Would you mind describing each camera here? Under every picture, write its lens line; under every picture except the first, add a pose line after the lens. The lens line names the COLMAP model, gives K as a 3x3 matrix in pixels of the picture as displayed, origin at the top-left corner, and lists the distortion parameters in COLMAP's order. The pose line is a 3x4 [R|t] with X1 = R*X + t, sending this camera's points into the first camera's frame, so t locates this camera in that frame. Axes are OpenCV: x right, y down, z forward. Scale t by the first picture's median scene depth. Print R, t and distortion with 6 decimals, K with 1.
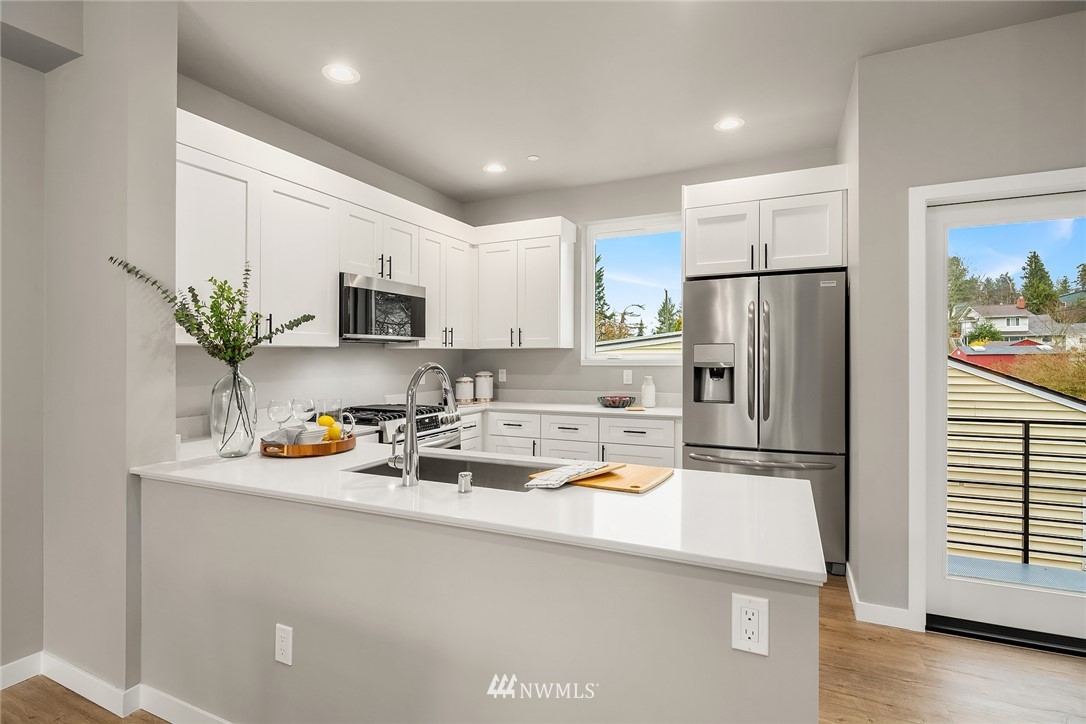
lens RADIAL K [[530.0, 0, 537.0], [0, 530.0, 359.1], [0, 0, 1]] dist [0.006862, -0.005928]
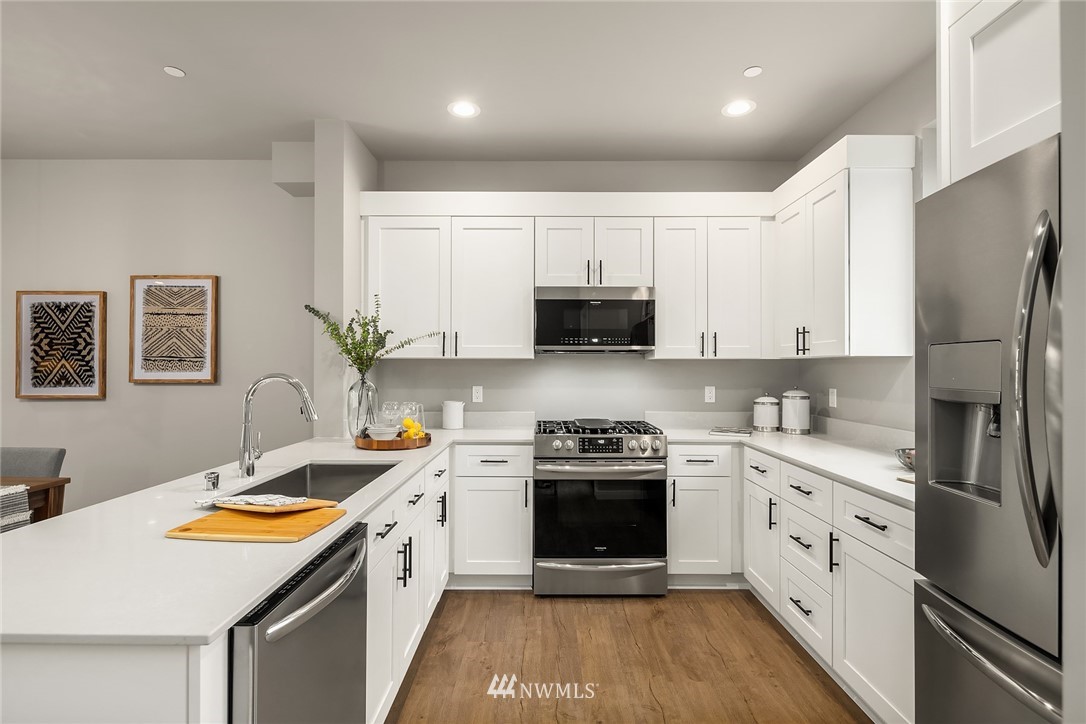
lens RADIAL K [[530.0, 0, 544.6], [0, 530.0, 362.9], [0, 0, 1]] dist [0.006862, -0.005928]
pose [[0.429092, -0.002318, -0.903258, 0.481718], [-0.011688, 0.999899, -0.008118, -0.004947], [0.903185, 0.014041, 0.429021, 0.480391]]
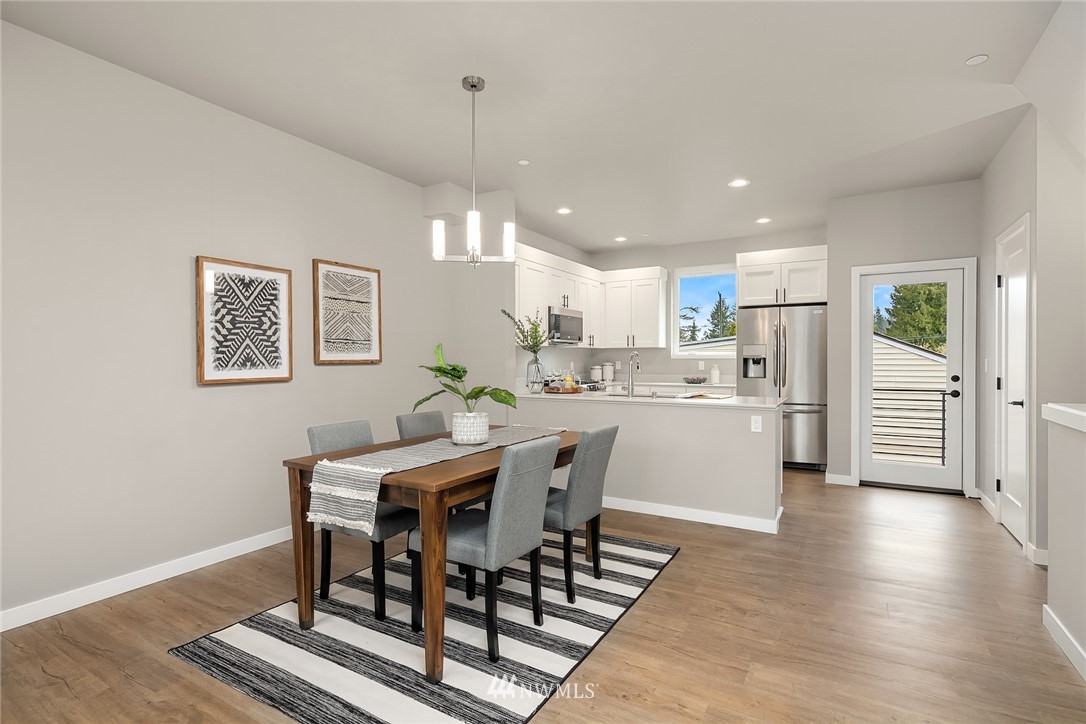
lens RADIAL K [[530.0, 0, 548.5], [0, 530.0, 362.2], [0, 0, 1]] dist [0.006862, -0.005928]
pose [[0.997350, 0.002352, -0.072721, -0.197179], [-0.002348, 0.999997, 0.000139, 0.027557], [0.072721, 0.000033, 0.997352, -0.718808]]
